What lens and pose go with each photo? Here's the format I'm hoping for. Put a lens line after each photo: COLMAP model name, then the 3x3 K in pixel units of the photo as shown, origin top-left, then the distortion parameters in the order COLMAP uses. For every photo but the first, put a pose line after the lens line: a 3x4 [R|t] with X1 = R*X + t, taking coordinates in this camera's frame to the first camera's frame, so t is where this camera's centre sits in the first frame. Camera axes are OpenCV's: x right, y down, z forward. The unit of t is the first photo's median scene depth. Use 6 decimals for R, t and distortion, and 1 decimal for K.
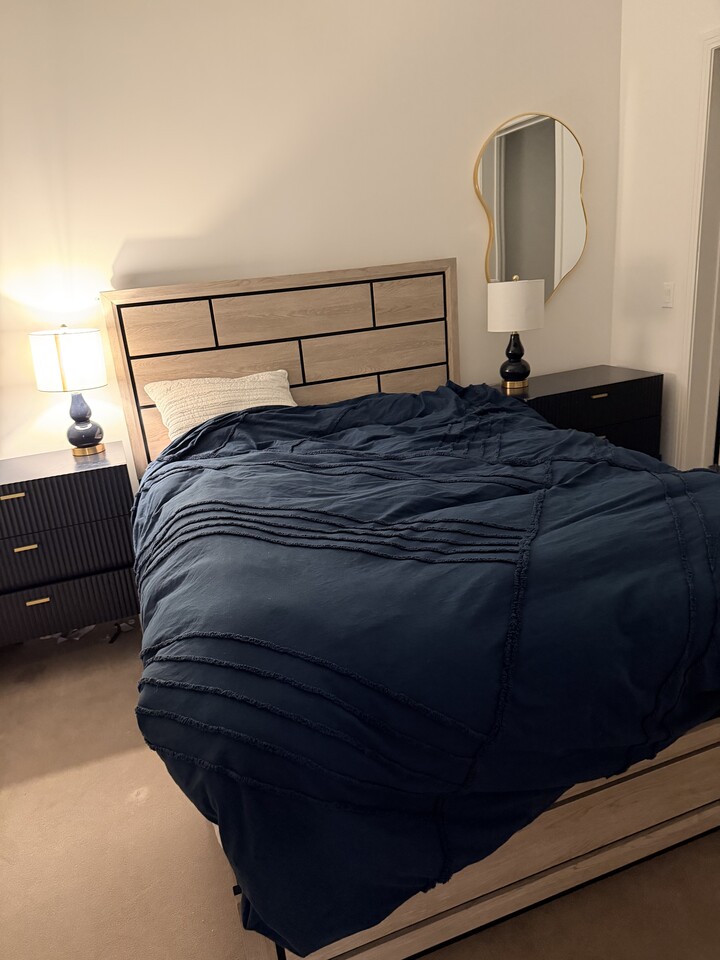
lens RADIAL K [[671.0, 0, 373.7], [0, 671.0, 484.7], [0, 0, 1]] dist [0.004082, -0.001785]
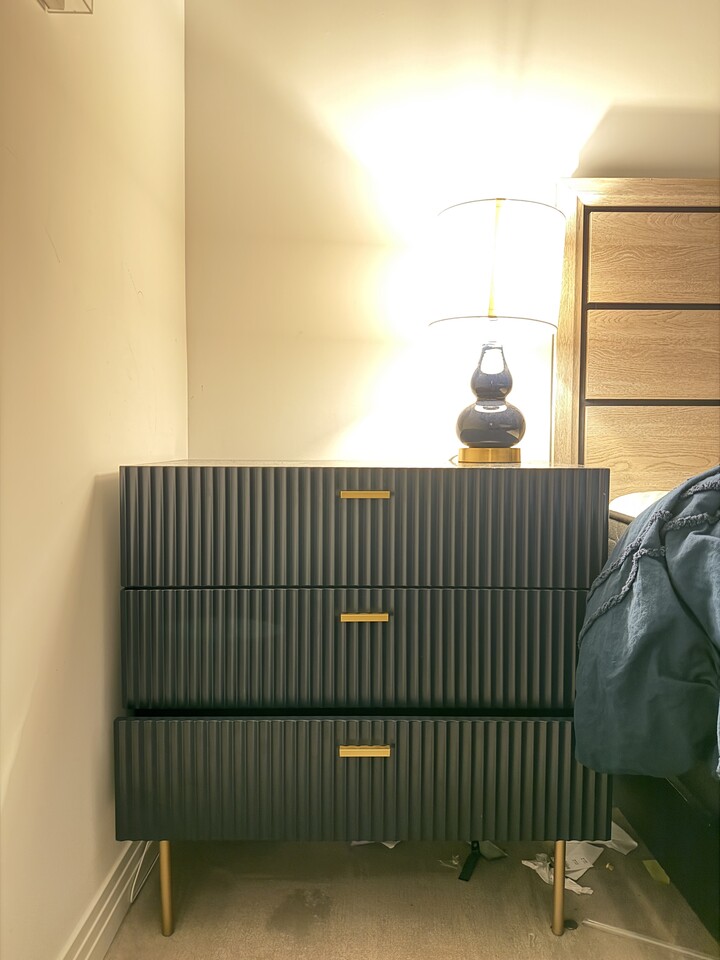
lens RADIAL K [[671.0, 0, 373.7], [0, 671.0, 484.7], [0, 0, 1]] dist [0.004082, -0.001785]
pose [[0.933842, 0.114382, -0.338904, -0.323120], [-0.192256, 0.959497, -0.205920, 0.086450], [0.301624, 0.257453, 0.918009, 0.499538]]
